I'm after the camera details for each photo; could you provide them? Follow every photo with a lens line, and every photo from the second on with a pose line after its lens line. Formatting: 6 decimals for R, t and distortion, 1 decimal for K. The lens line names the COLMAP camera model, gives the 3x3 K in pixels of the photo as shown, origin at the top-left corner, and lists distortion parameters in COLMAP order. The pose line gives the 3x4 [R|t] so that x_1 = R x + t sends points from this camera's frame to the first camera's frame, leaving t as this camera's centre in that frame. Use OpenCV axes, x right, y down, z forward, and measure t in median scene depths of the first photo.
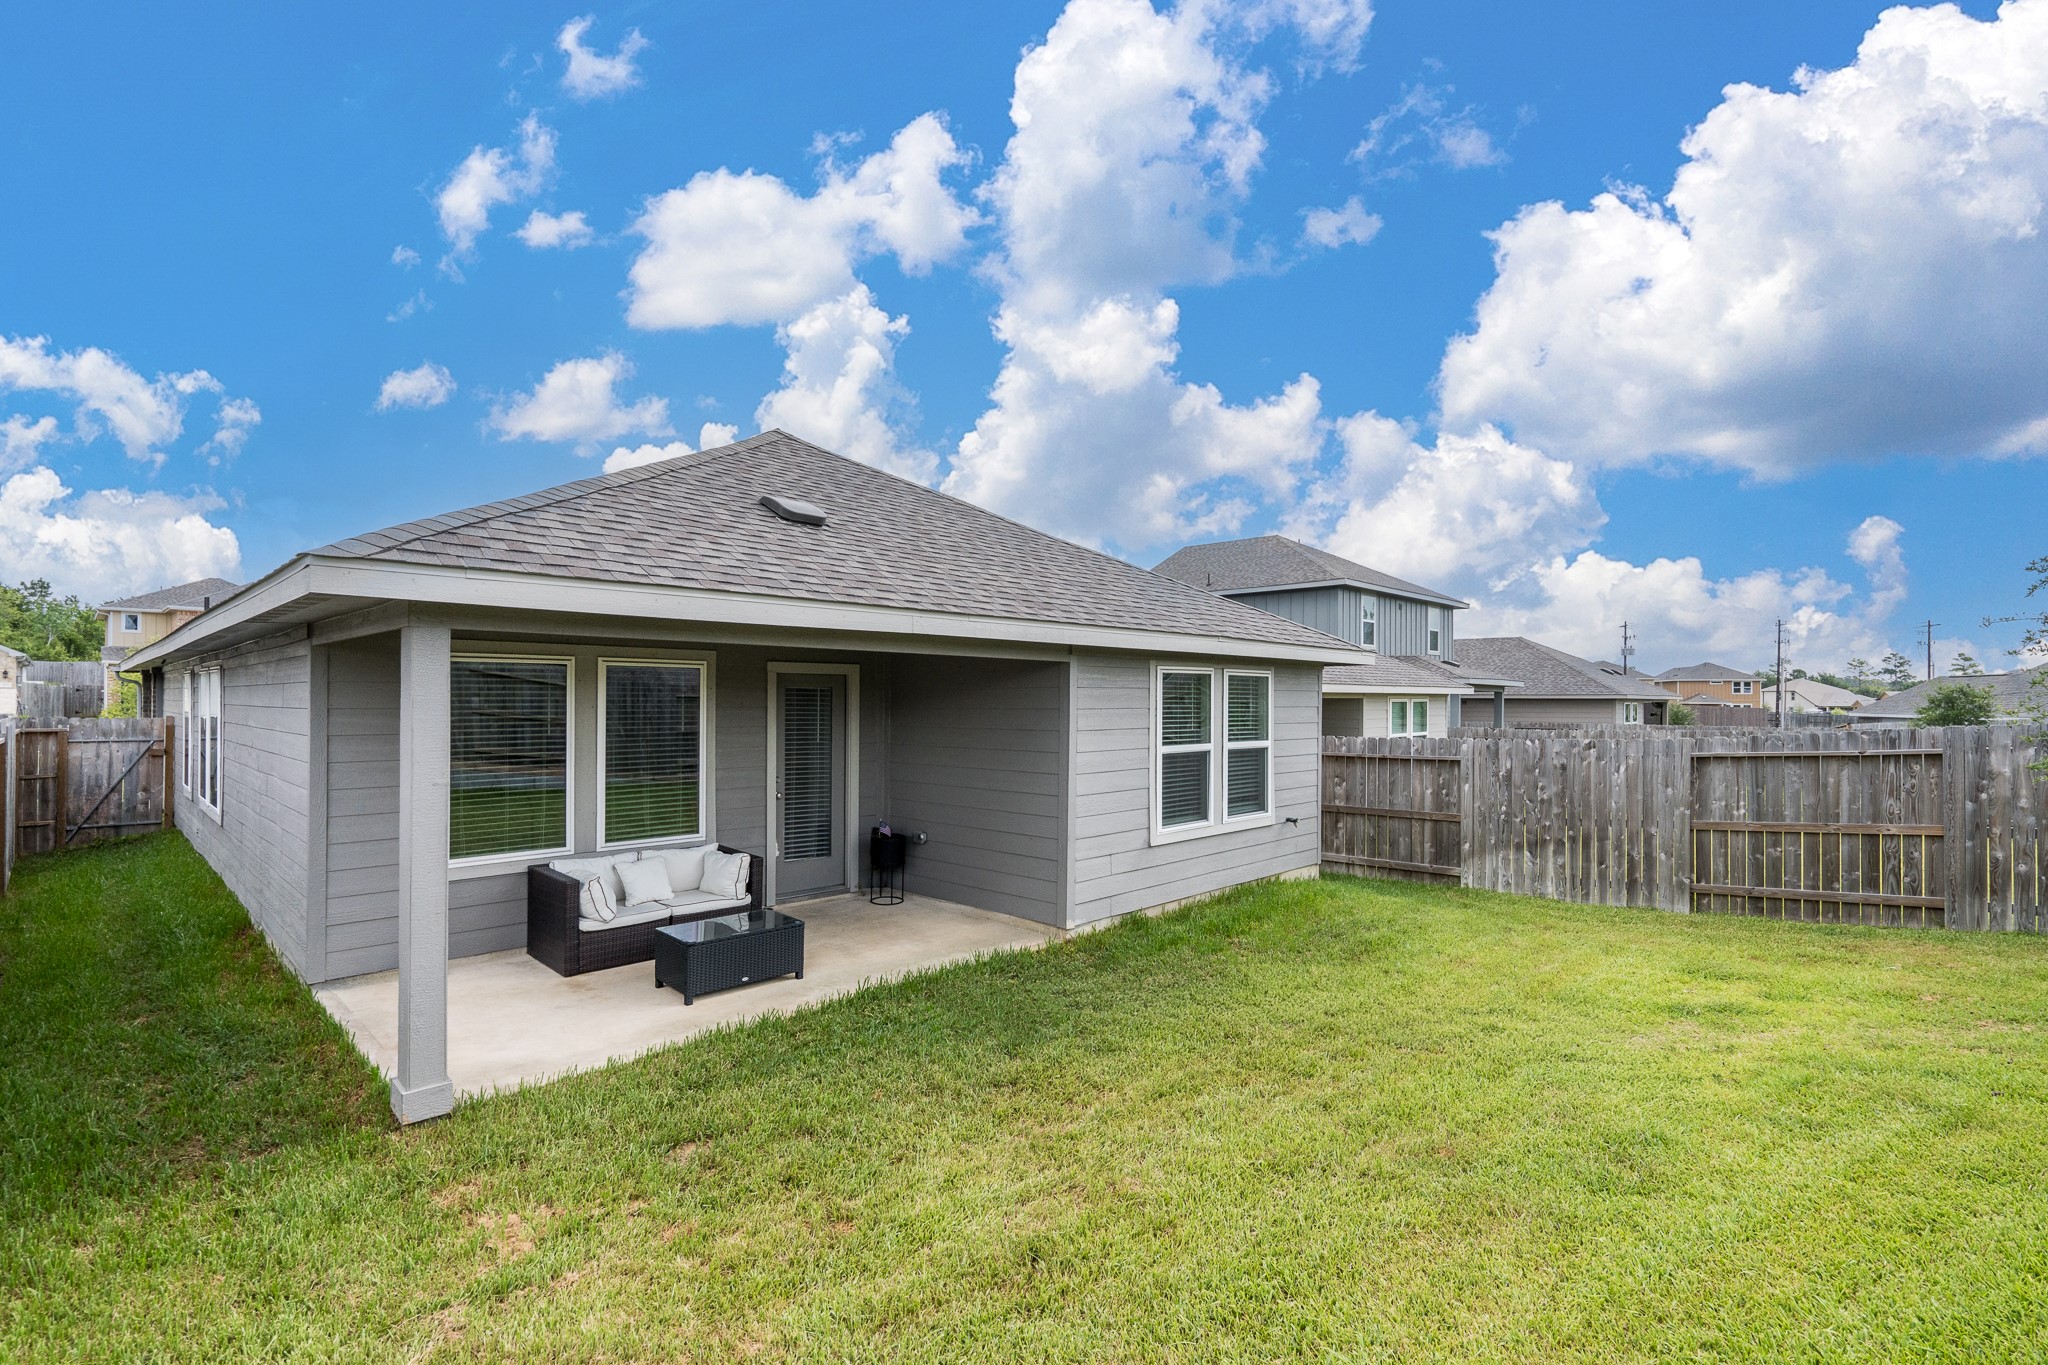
lens RADIAL K [[950.5, 0, 1024.2], [0, 950.5, 690.9], [0, 0, 1]] dist [0.000564, 0.000252]
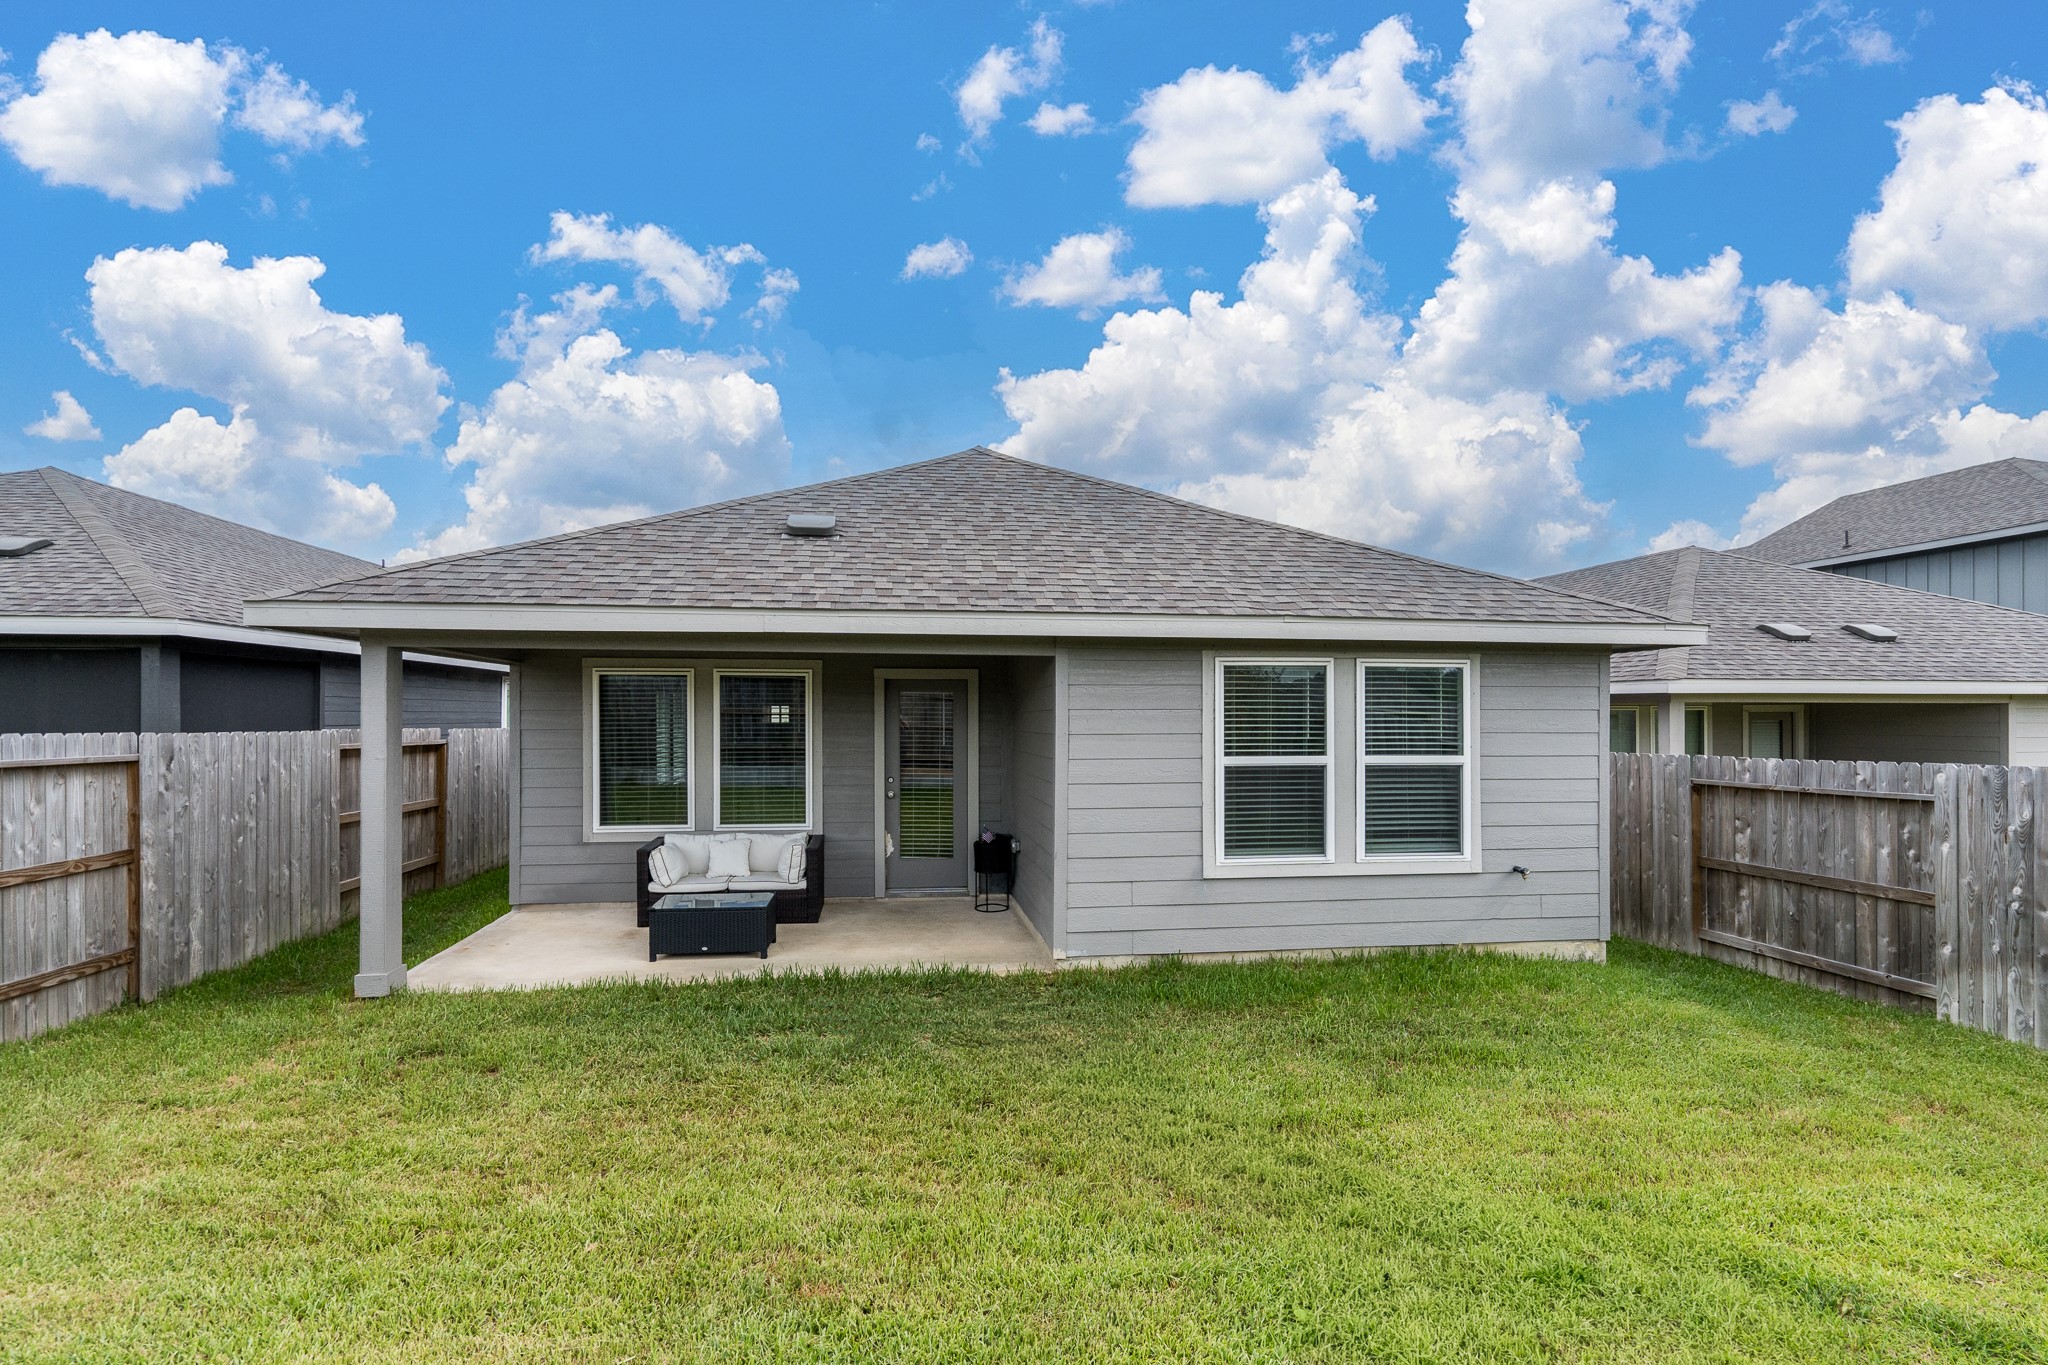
lens RADIAL K [[950.5, 0, 1035.9], [0, 950.5, 695.7], [0, 0, 1]] dist [0.000564, 0.000252]
pose [[0.999998, 0.000093, 0.001847, -0.525970], [-0.000078, 0.999968, -0.008057, 0.206641], [-0.001848, 0.008056, 0.999966, -0.120431]]
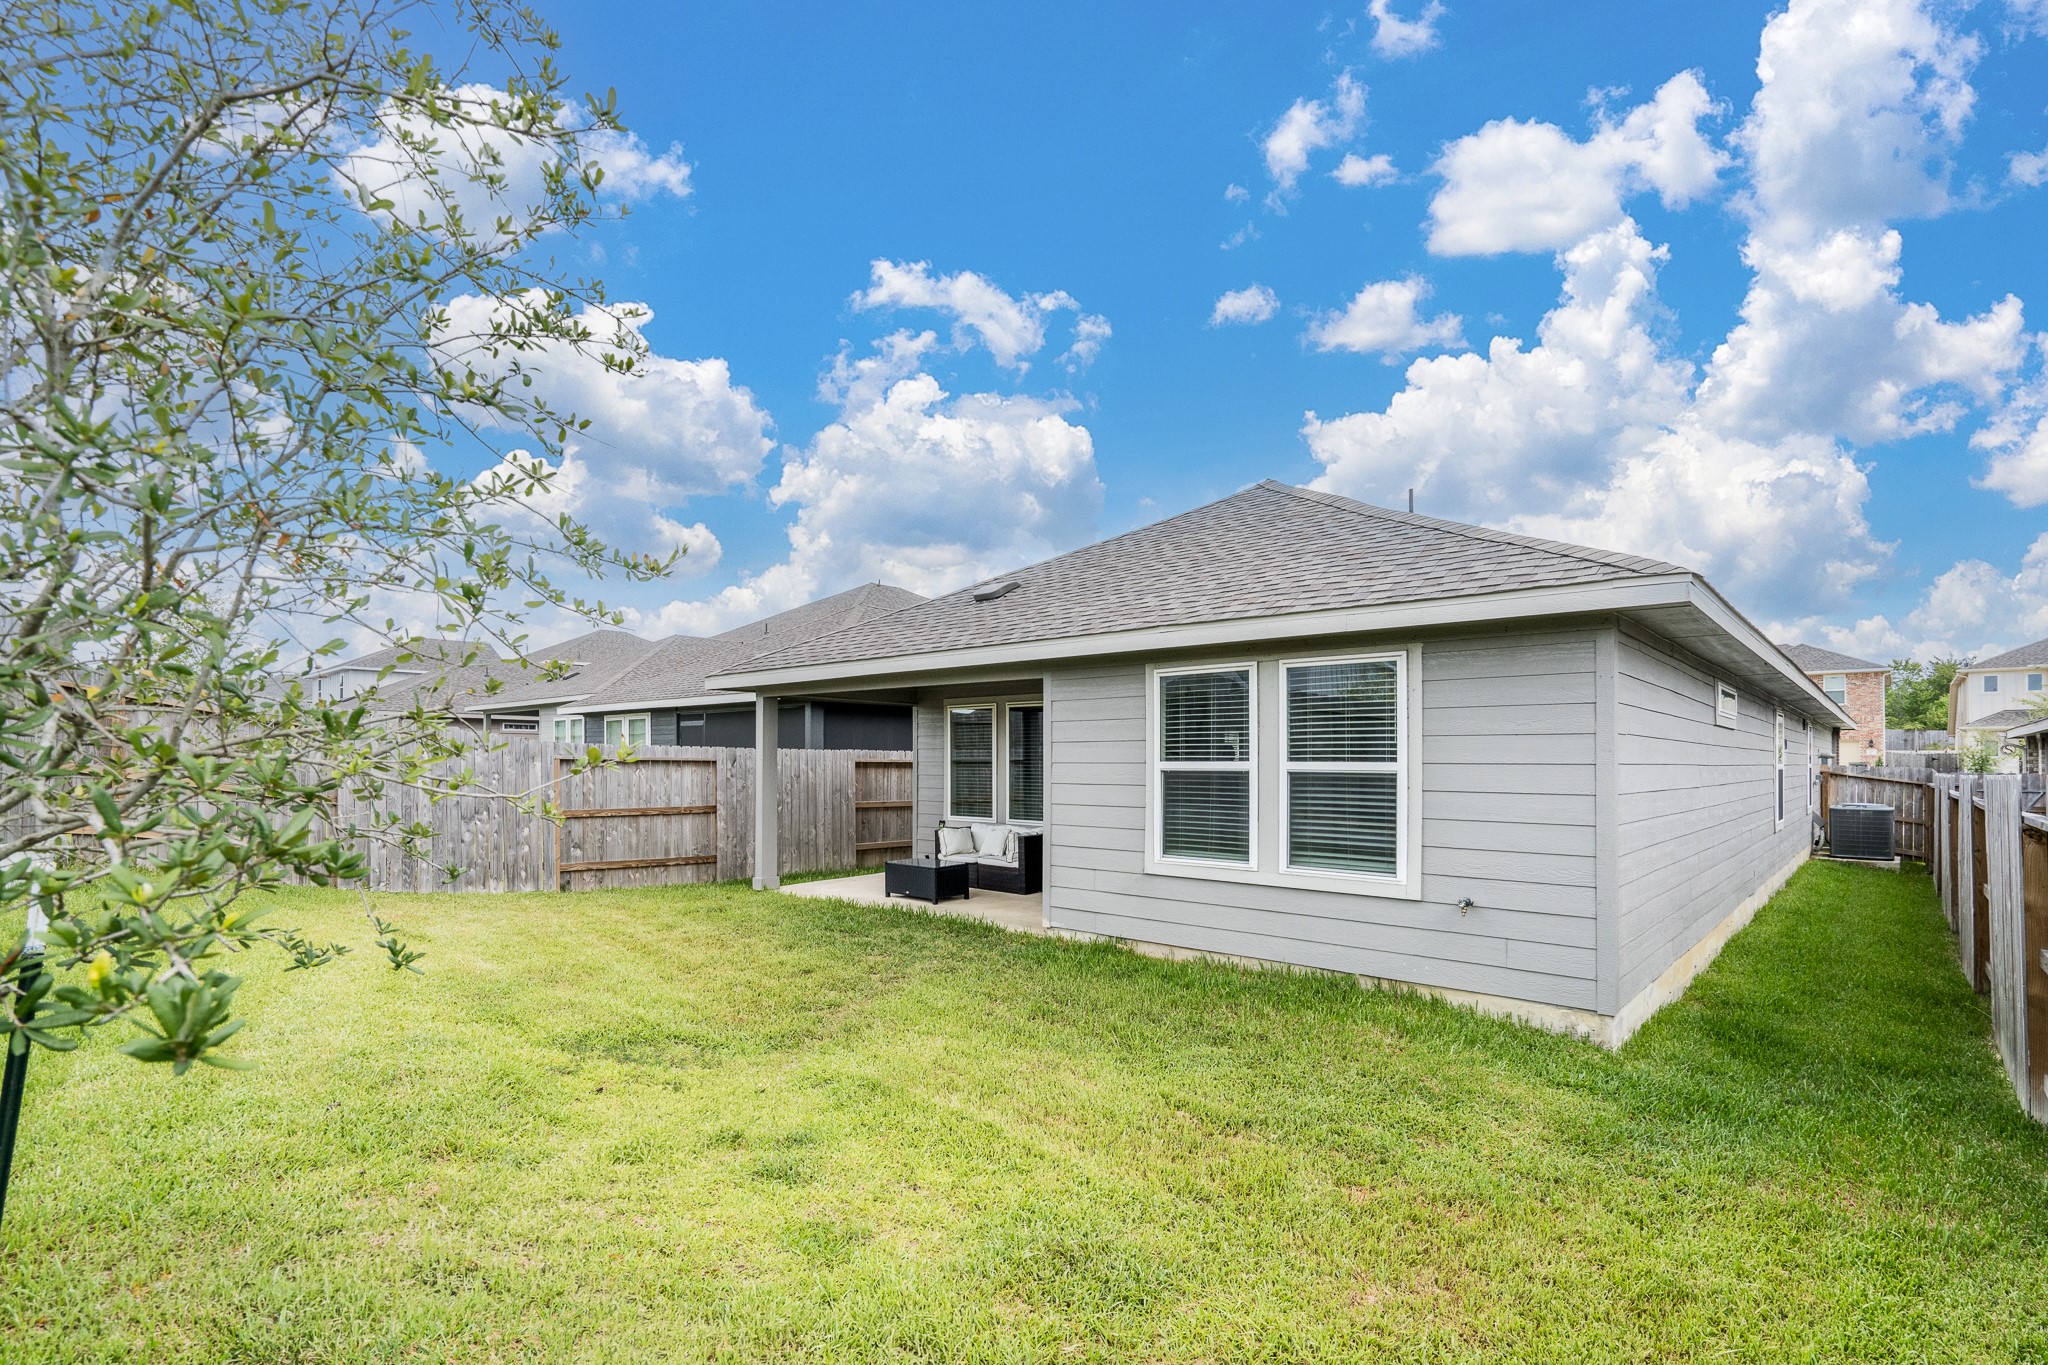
lens RADIAL K [[950.5, 0, 969.1], [0, 950.5, 709.8], [0, 0, 1]] dist [0.000564, 0.000252]
pose [[0.999991, -0.000156, 0.004179, -0.983074], [0.000175, 0.999990, -0.004392, 0.179551], [-0.004179, 0.004393, 0.999982, -0.157245]]
